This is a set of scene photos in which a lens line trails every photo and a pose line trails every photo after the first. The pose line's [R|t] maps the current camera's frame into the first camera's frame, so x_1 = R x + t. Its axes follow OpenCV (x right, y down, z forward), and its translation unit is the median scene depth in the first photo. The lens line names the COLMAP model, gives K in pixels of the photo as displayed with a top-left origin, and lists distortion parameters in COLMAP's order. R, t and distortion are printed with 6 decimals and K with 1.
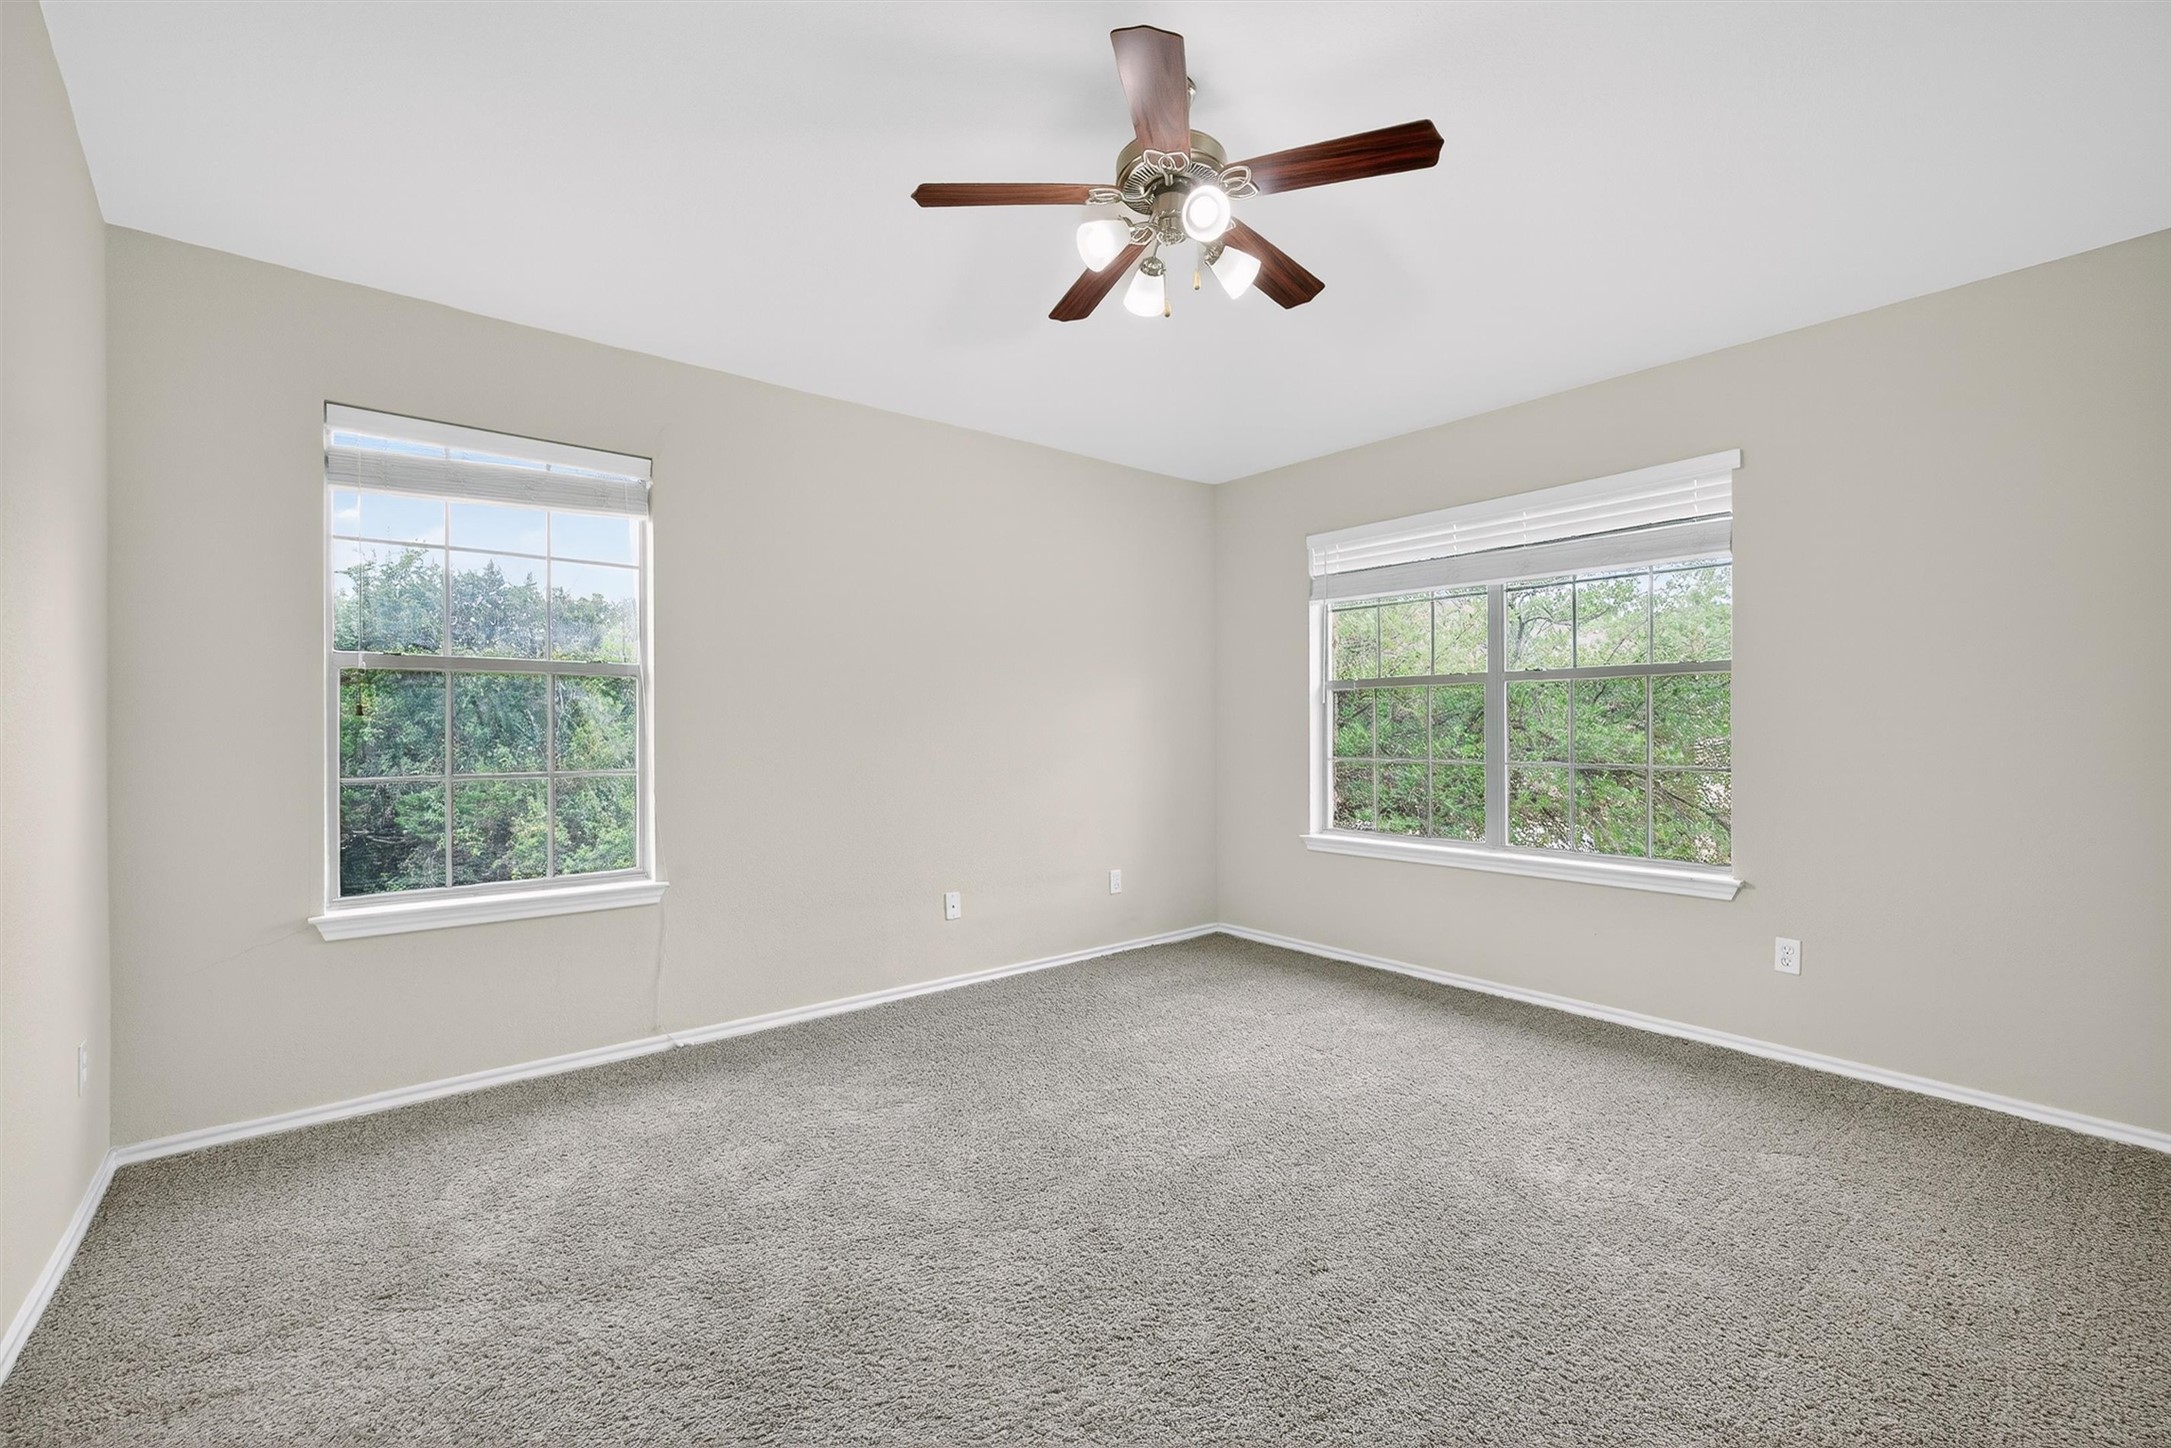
lens RADIAL K [[884.6, 0, 1097.5], [0, 884.6, 746.1], [0, 0, 1]] dist [-0.042654, 0.020570]
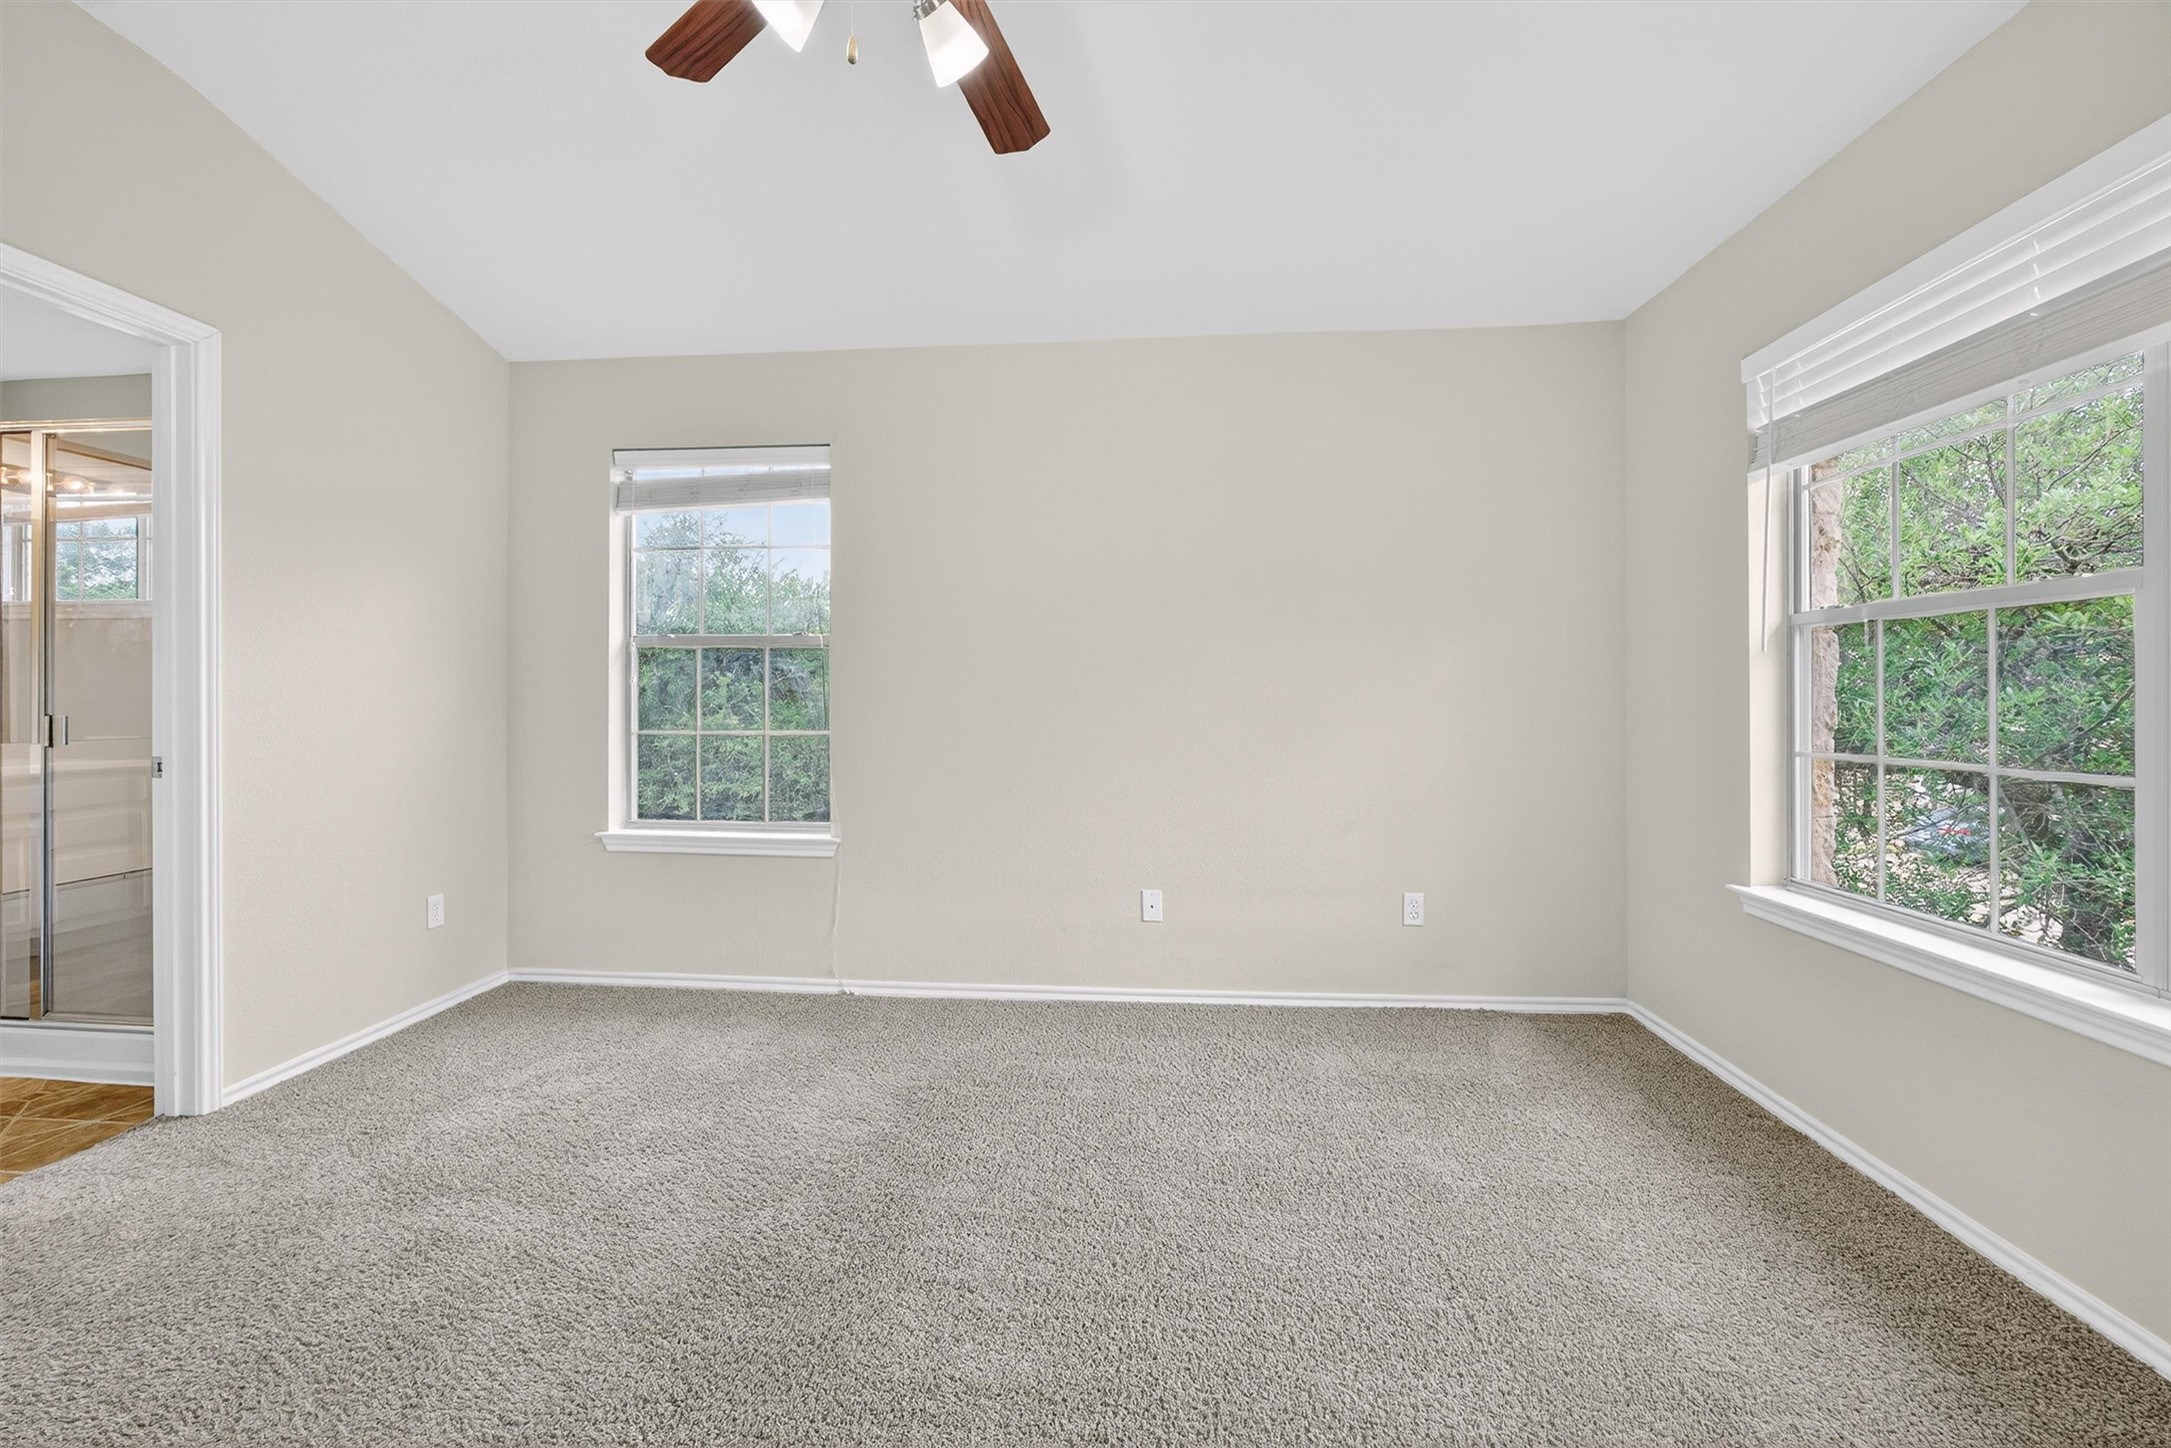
lens RADIAL K [[844.9, 0, 1090.0], [0, 844.9, 720.1], [0, 0, 1]] dist [-0.022793, 0.009128]
pose [[0.726610, 0.023496, -0.686648, 0.363682], [-0.020808, 0.999709, 0.012190, -0.005497], [0.686735, 0.005430, 0.726888, 0.388164]]
